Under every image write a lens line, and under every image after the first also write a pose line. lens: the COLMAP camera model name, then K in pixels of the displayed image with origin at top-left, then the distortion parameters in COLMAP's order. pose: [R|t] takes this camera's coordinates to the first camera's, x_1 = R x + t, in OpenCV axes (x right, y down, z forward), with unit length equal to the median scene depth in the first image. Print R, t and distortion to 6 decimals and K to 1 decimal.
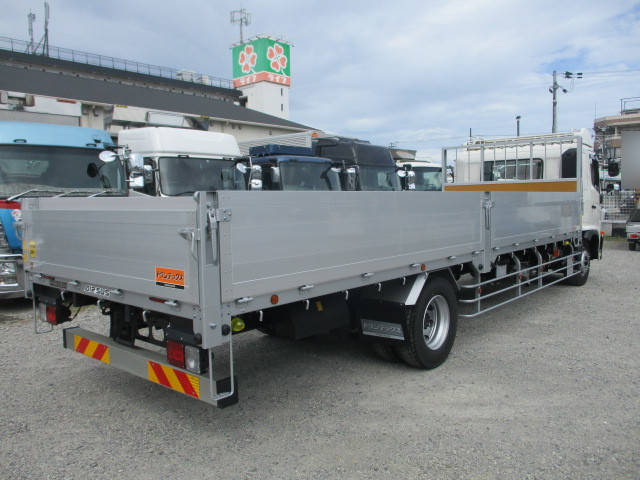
lens RADIAL K [[532.1, 0, 320.0], [0, 532.1, 240.0], [0, 0, 1]] dist [-0.035318, 0.010463]
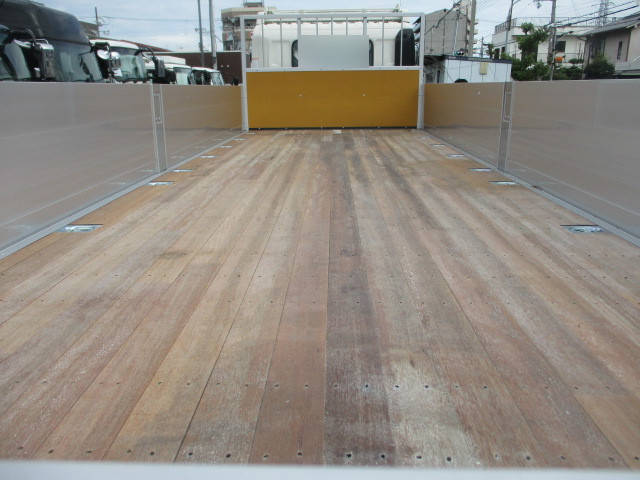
lens RADIAL K [[532.1, 0, 320.0], [0, 532.1, 240.0], [0, 0, 1]] dist [-0.035318, 0.010463]
pose [[0.775861, -0.162968, 0.609492, -0.125628], [0.039636, 0.976745, 0.210710, -0.020674], [-0.629658, -0.139324, 0.764278, 0.272582]]
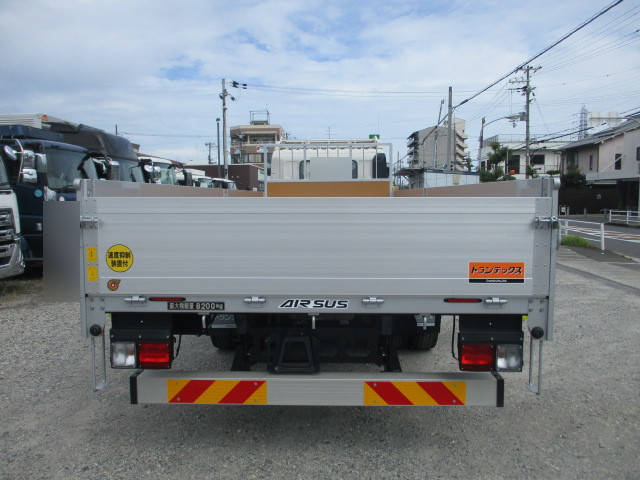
lens RADIAL K [[532.1, 0, 320.0], [0, 532.1, 240.0], [0, 0, 1]] dist [-0.035318, 0.010463]
pose [[0.776259, -0.038597, 0.629232, -0.253127], [0.038404, 0.999165, 0.013912, -0.001790], [-0.629244, 0.013366, 0.777093, 0.114303]]
